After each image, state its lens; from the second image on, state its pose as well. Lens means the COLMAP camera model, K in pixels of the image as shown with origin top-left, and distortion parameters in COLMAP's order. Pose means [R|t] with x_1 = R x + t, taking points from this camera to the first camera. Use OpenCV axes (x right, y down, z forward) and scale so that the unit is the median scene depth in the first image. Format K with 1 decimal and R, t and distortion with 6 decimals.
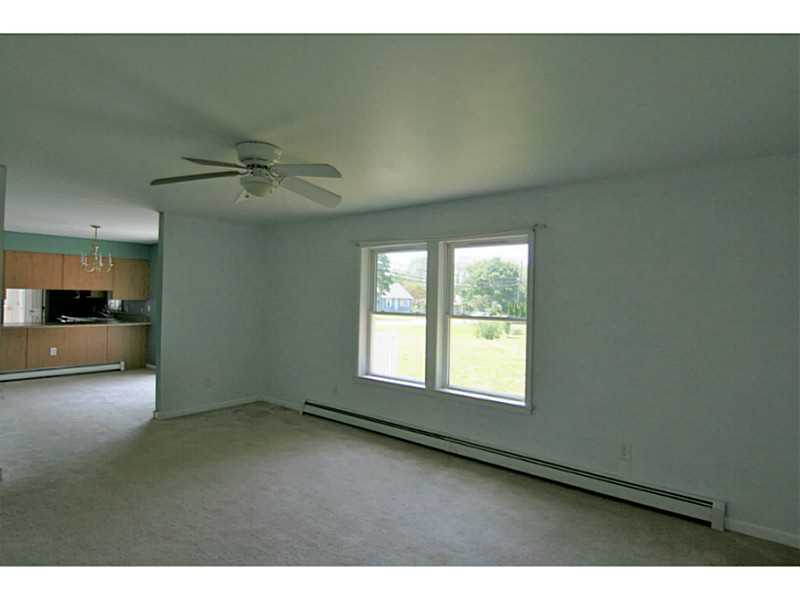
lens RADIAL K [[443.1, 0, 400.0], [0, 443.1, 300.0], [0, 0, 1]] dist [-0.001358, -0.000210]
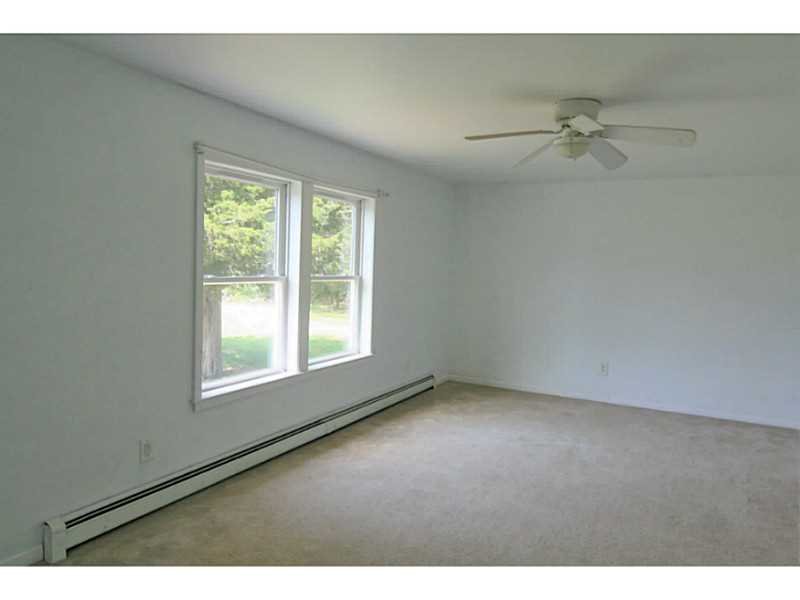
lens RADIAL K [[543.8, 0, 400.0], [0, 543.8, 300.0], [0, 0, 1]] dist [0.002713, 0.000323]
pose [[-0.181416, -0.102224, 0.978079, -0.951564], [-0.038850, 0.994551, 0.096740, -0.028319], [-0.982639, -0.020448, -0.184399, 1.076276]]
